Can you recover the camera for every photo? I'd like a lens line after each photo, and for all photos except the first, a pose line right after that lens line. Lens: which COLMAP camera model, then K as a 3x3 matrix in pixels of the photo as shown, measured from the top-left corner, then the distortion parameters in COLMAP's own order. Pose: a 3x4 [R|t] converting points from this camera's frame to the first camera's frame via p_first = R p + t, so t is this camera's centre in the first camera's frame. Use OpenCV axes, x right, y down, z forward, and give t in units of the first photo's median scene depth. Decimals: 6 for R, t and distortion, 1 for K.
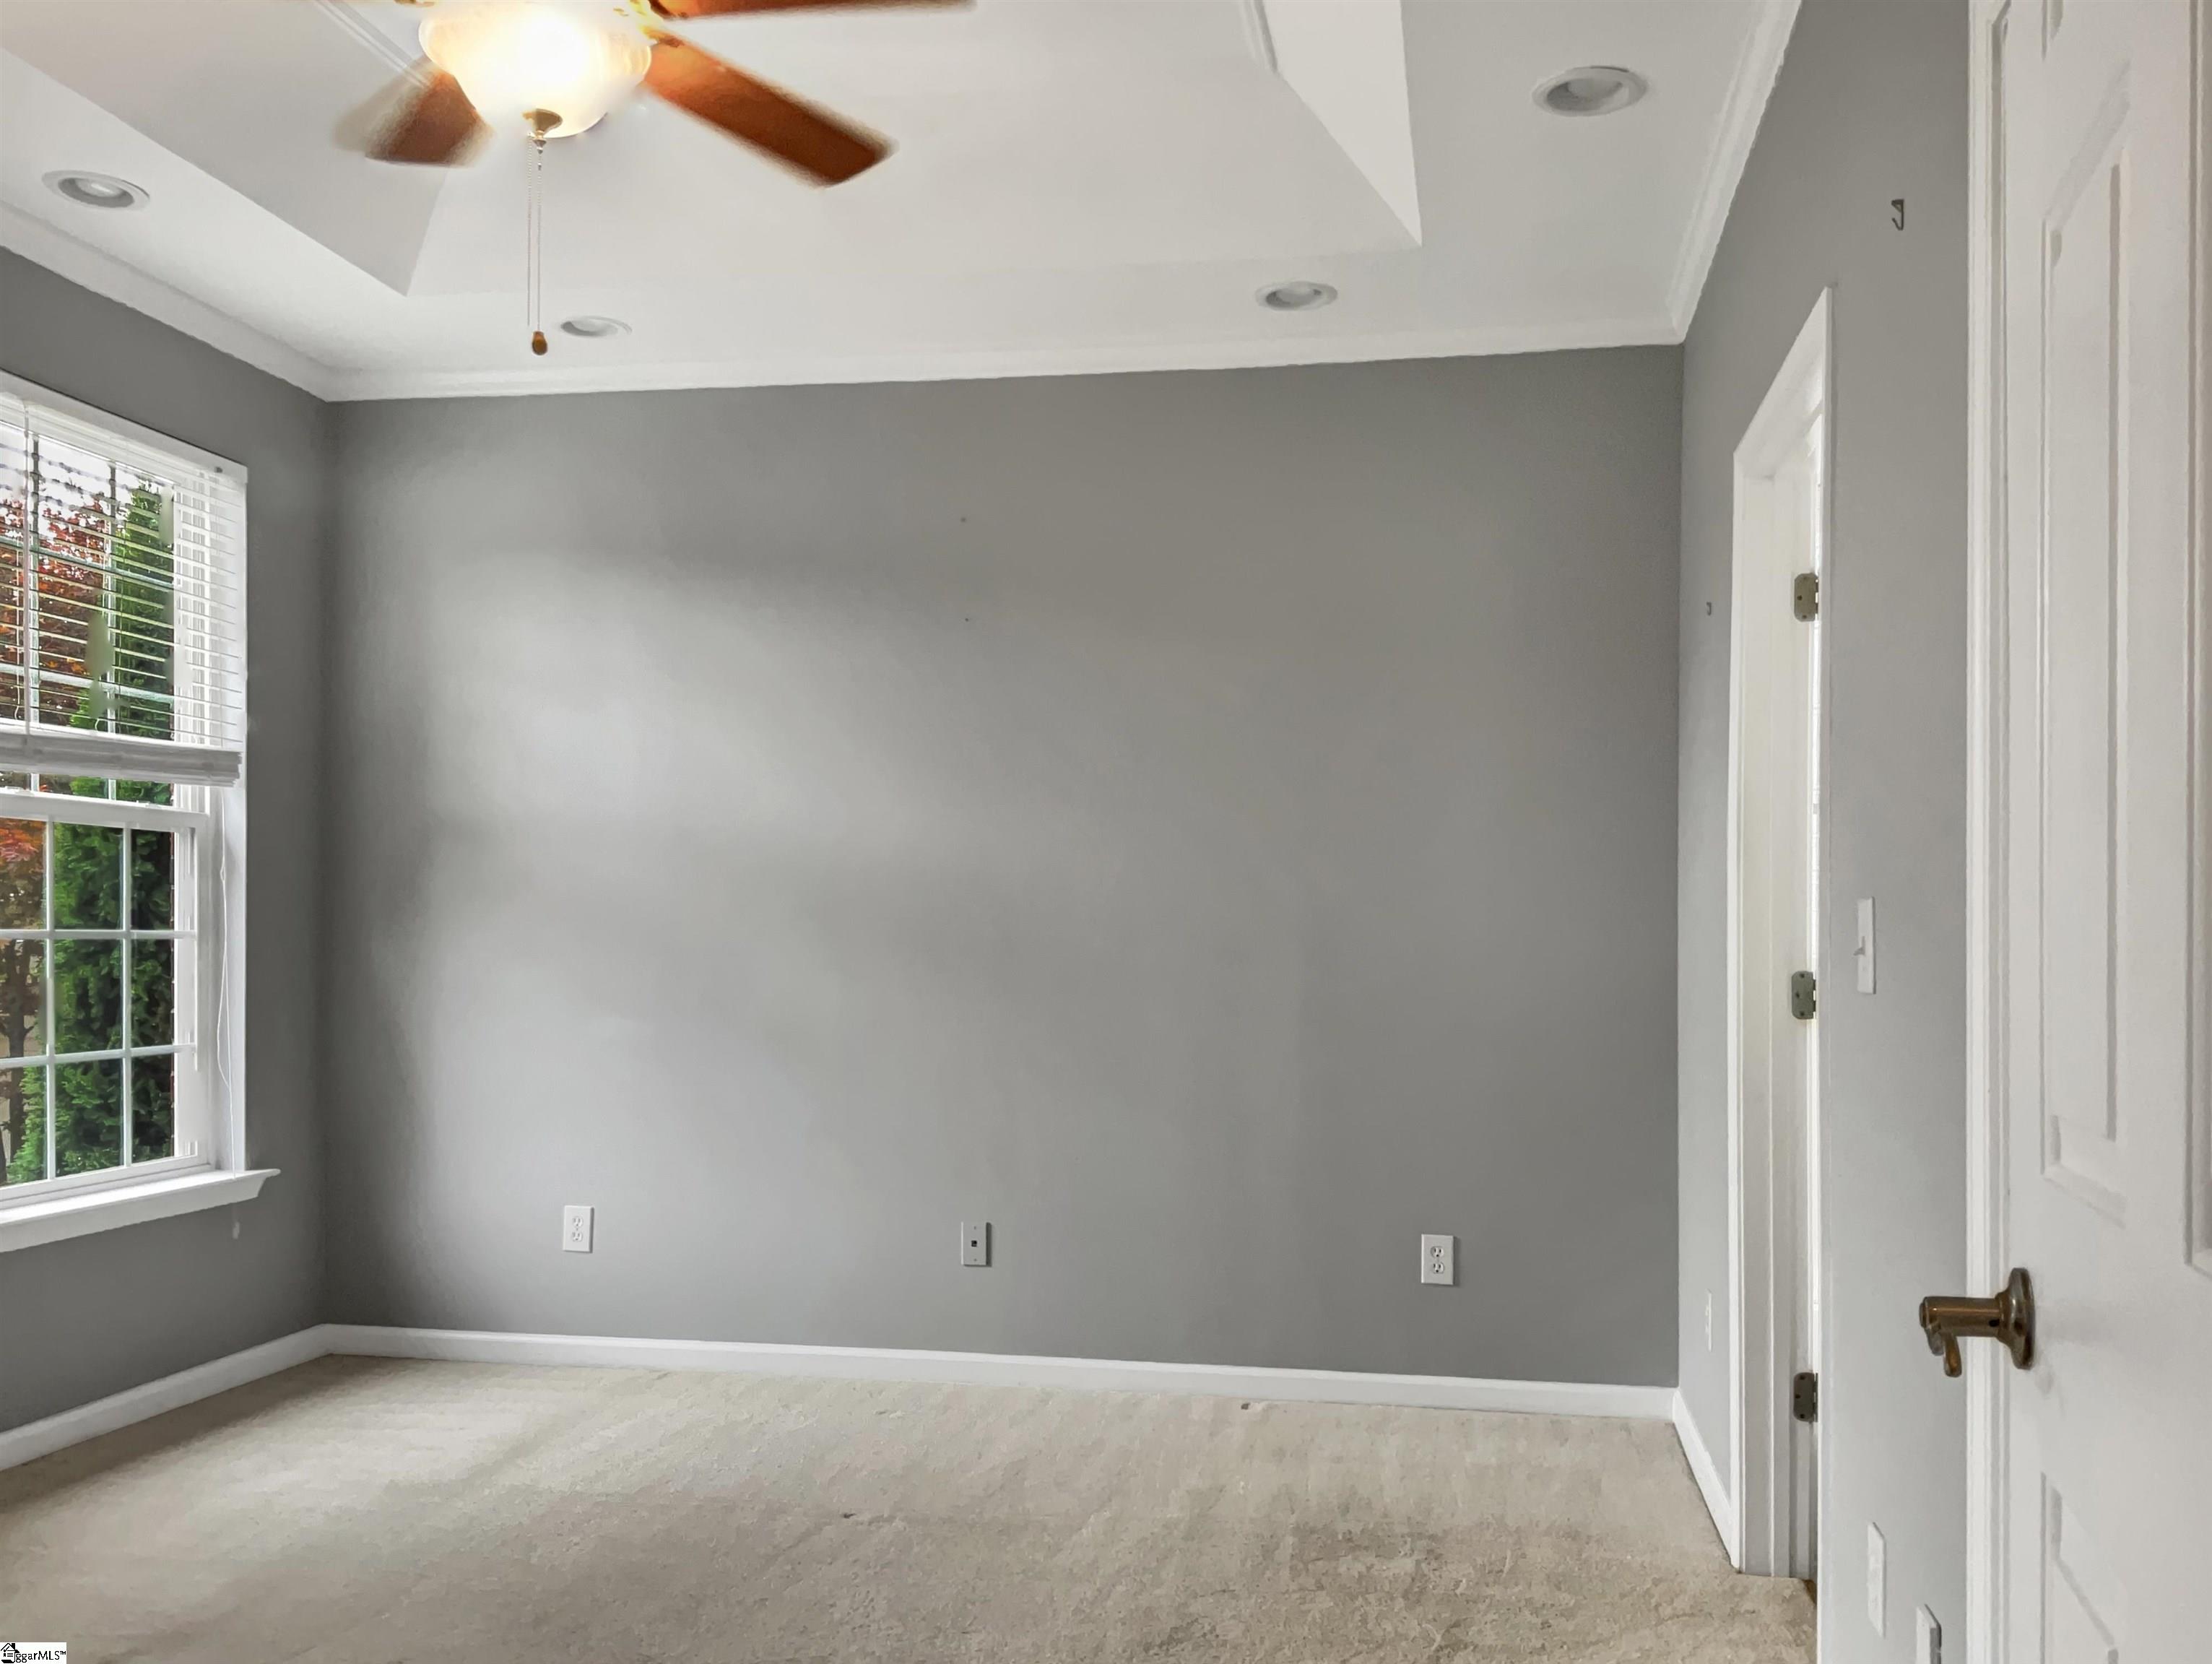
lens RADIAL K [[1910.7, 0, 1135.4], [0, 1910.7, 924.8], [0, 0, 1]] dist [0.109289, -0.259851]
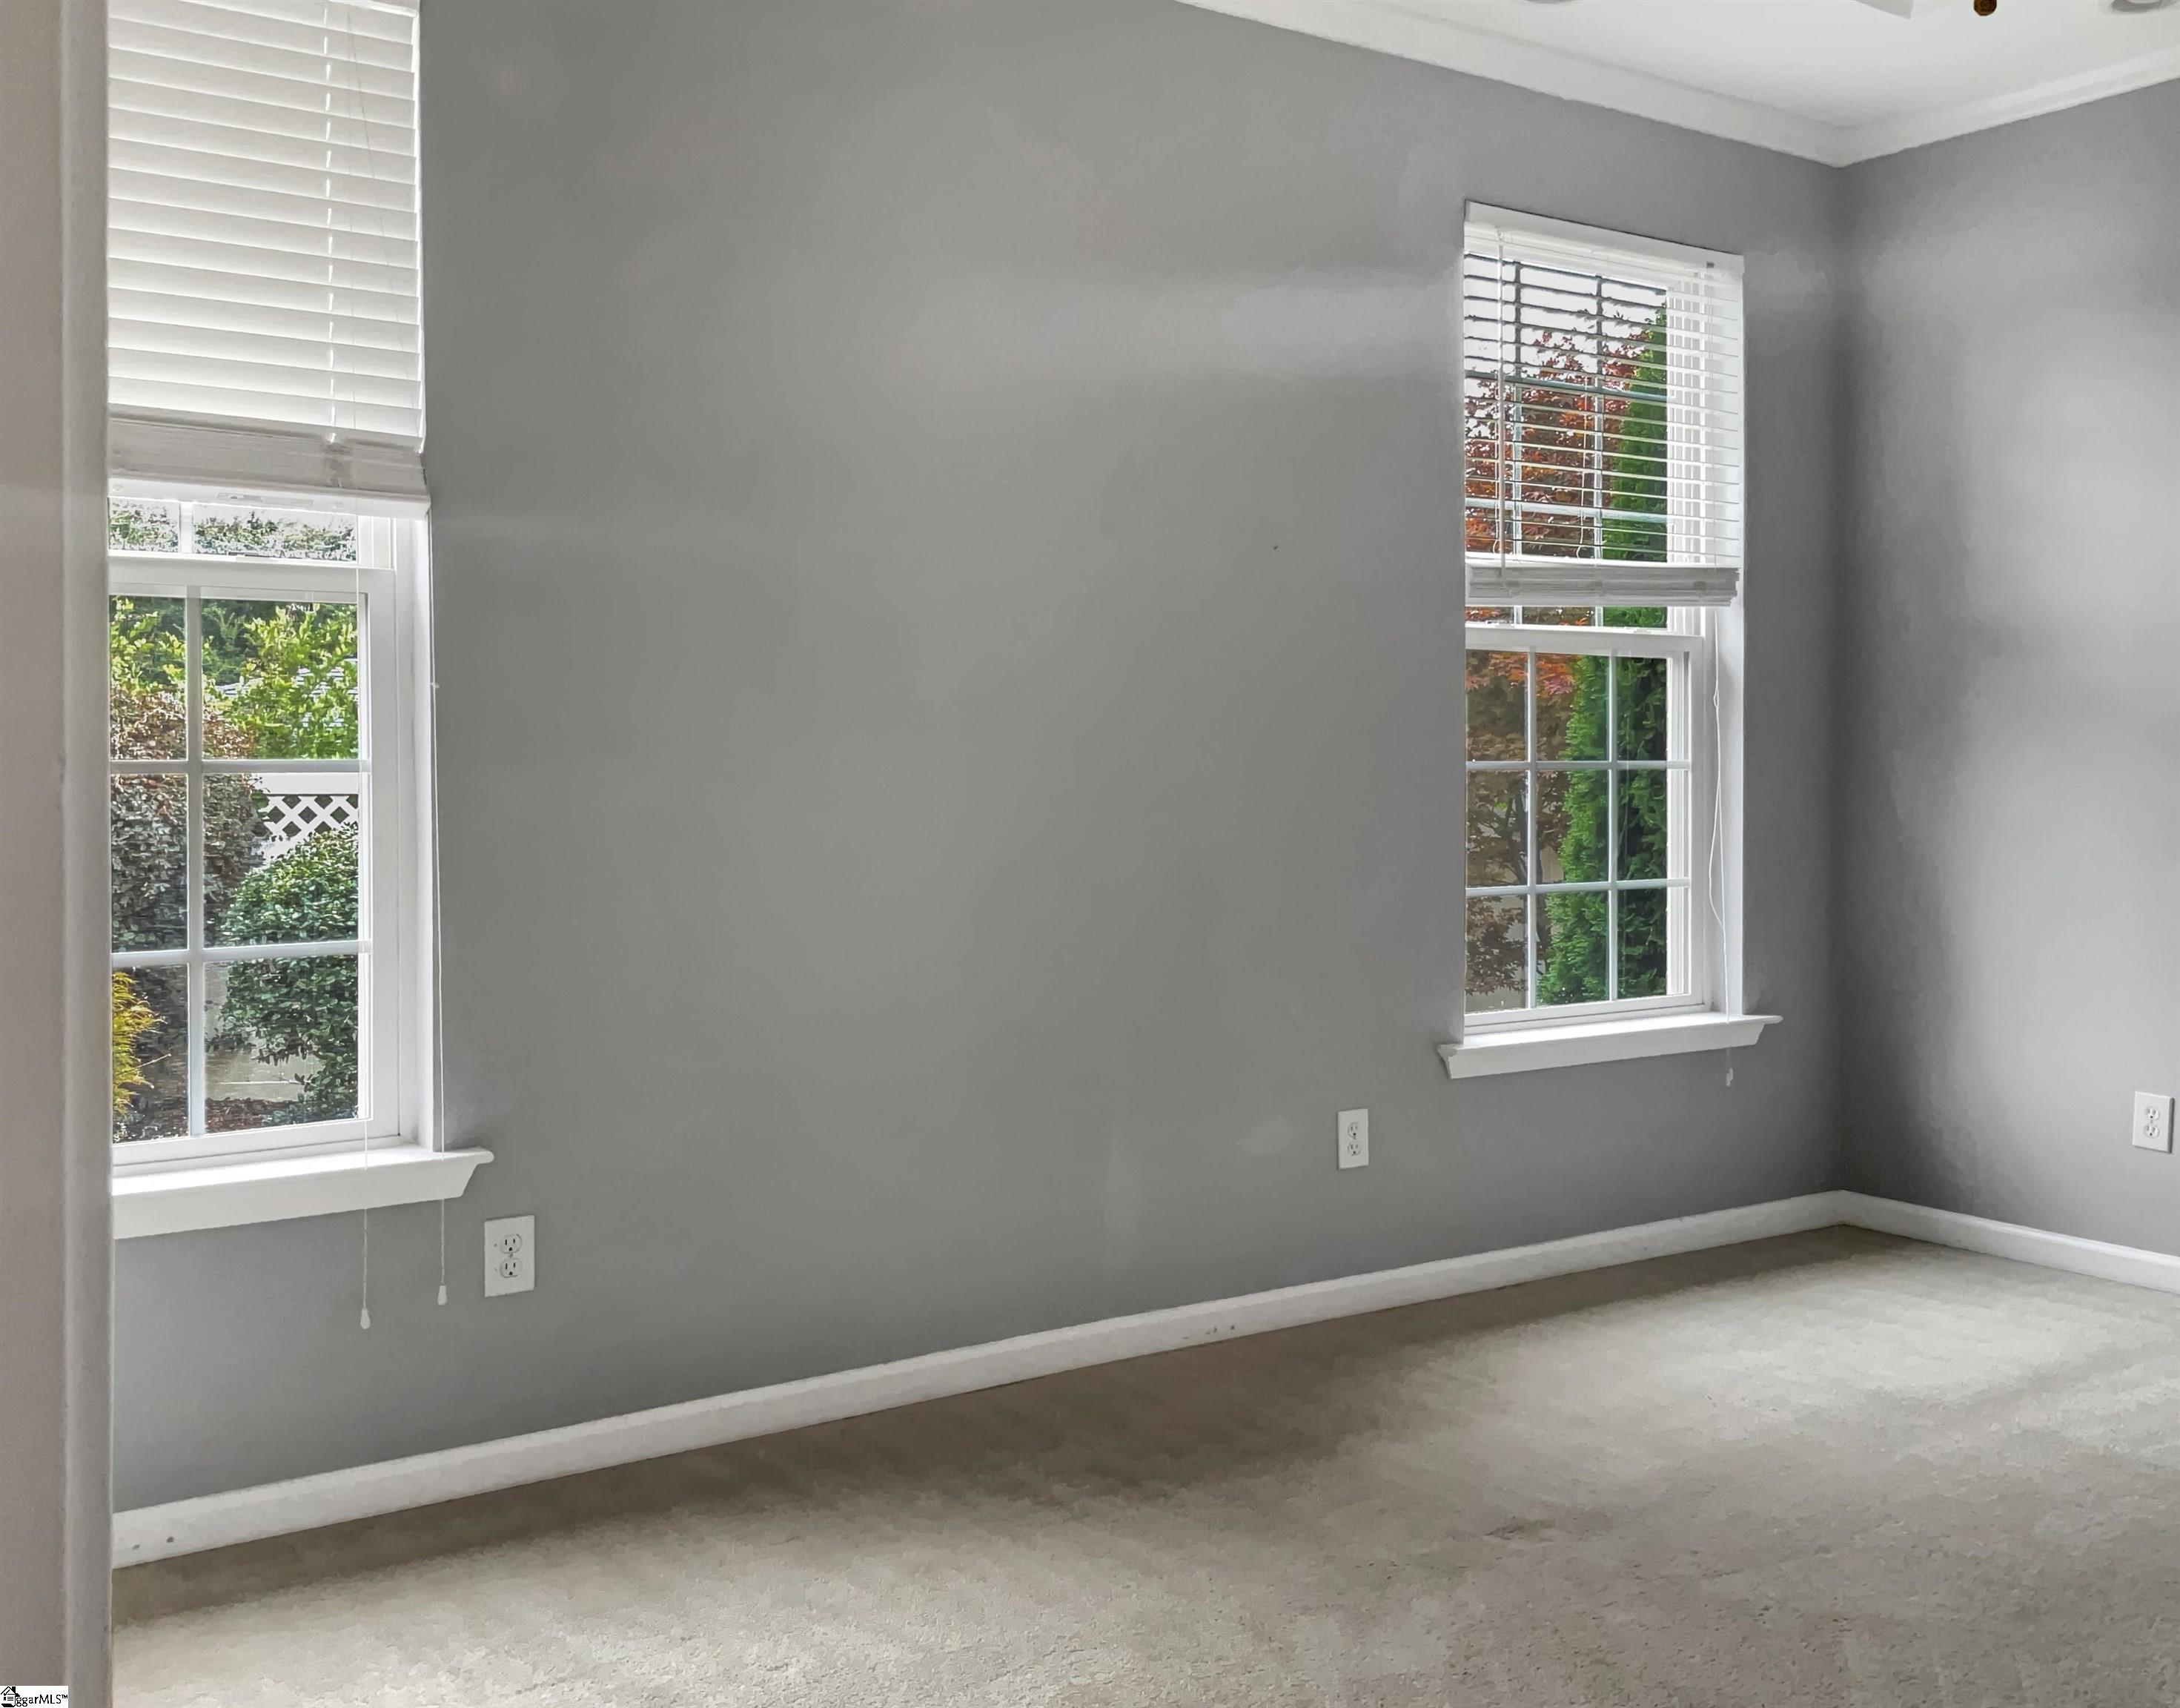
lens RADIAL K [[1912.9, 0, 1089.7], [0, 1912.9, 822.0], [0, 0, 1]] dist [0.112484, -0.145723]
pose [[0.669302, 0.012361, -0.742888, 0.024423], [0.014545, 0.999452, 0.029734, 0.001078], [0.742848, -0.030706, 0.668755, 0.141190]]
